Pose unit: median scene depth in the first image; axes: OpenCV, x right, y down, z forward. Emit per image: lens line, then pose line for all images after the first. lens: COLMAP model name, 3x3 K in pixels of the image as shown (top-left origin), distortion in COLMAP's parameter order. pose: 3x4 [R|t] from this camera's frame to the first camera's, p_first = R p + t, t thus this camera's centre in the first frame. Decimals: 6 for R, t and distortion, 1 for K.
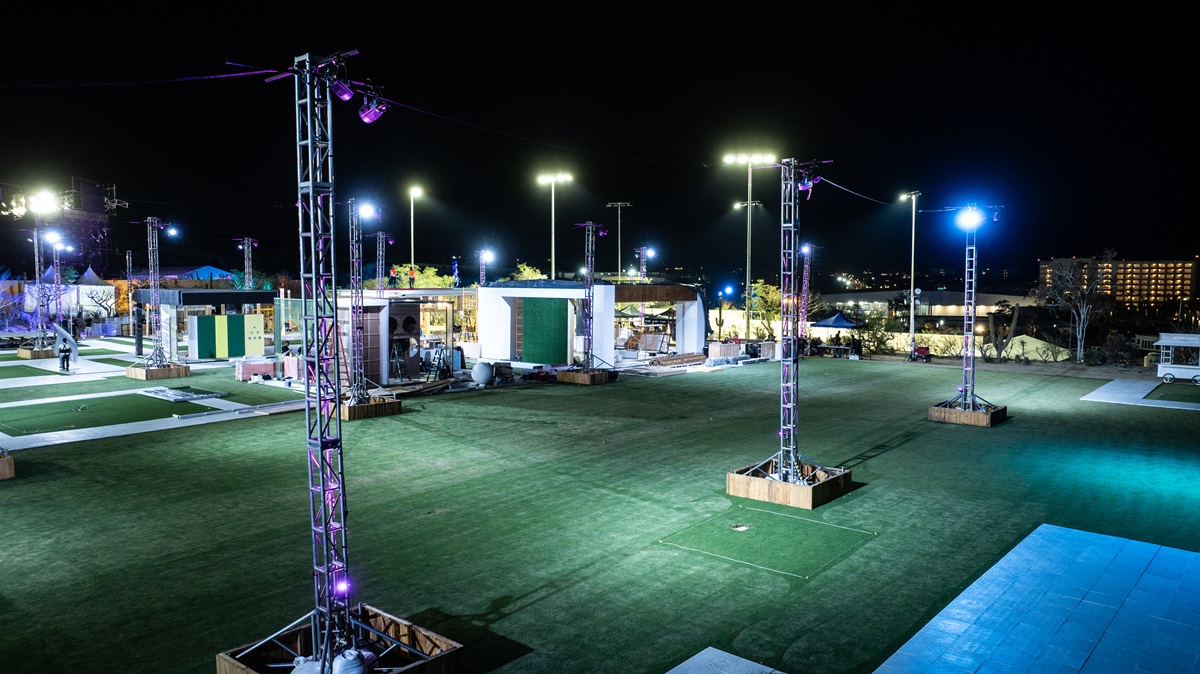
lens RADIAL K [[842.2, 0, 601.4], [0, 842.2, 340.2], [0, 0, 1]] dist [-0.029200, 0.023555]
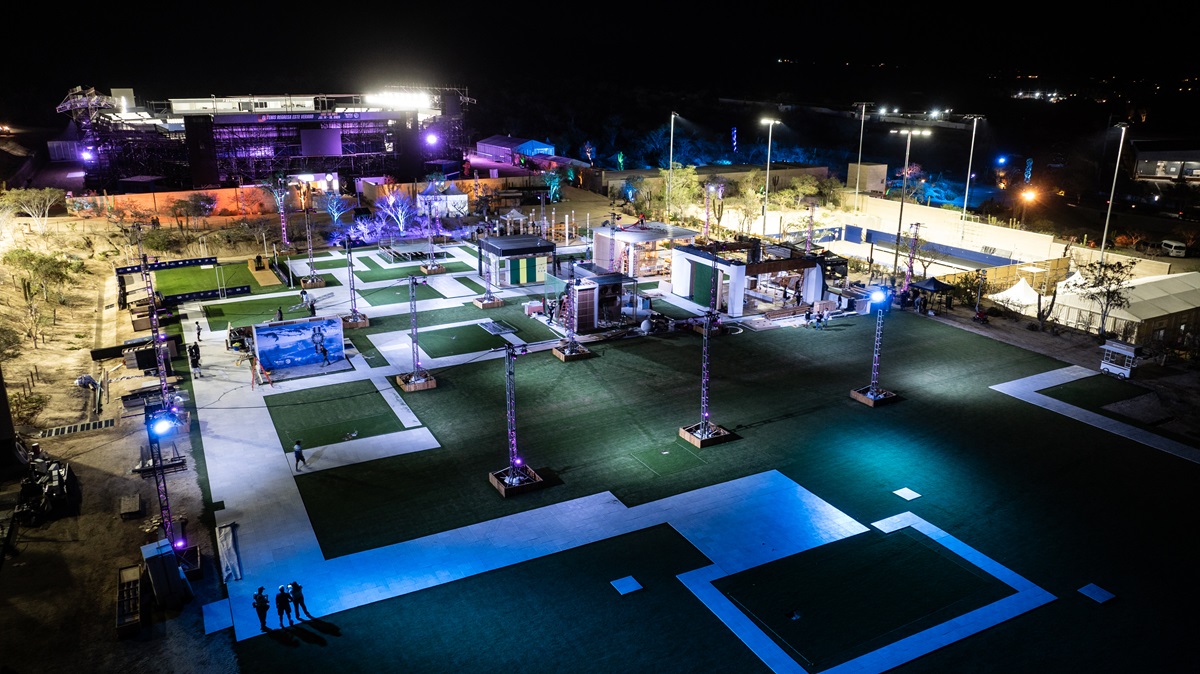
lens RADIAL K [[842.2, 0, 601.4], [0, 842.2, 340.2], [0, 0, 1]] dist [-0.029200, 0.023555]
pose [[0.930387, 0.113377, -0.348606, 0.325995], [-0.031133, 0.971972, 0.233025, -0.283942], [0.365255, -0.205951, 0.907840, -0.557365]]
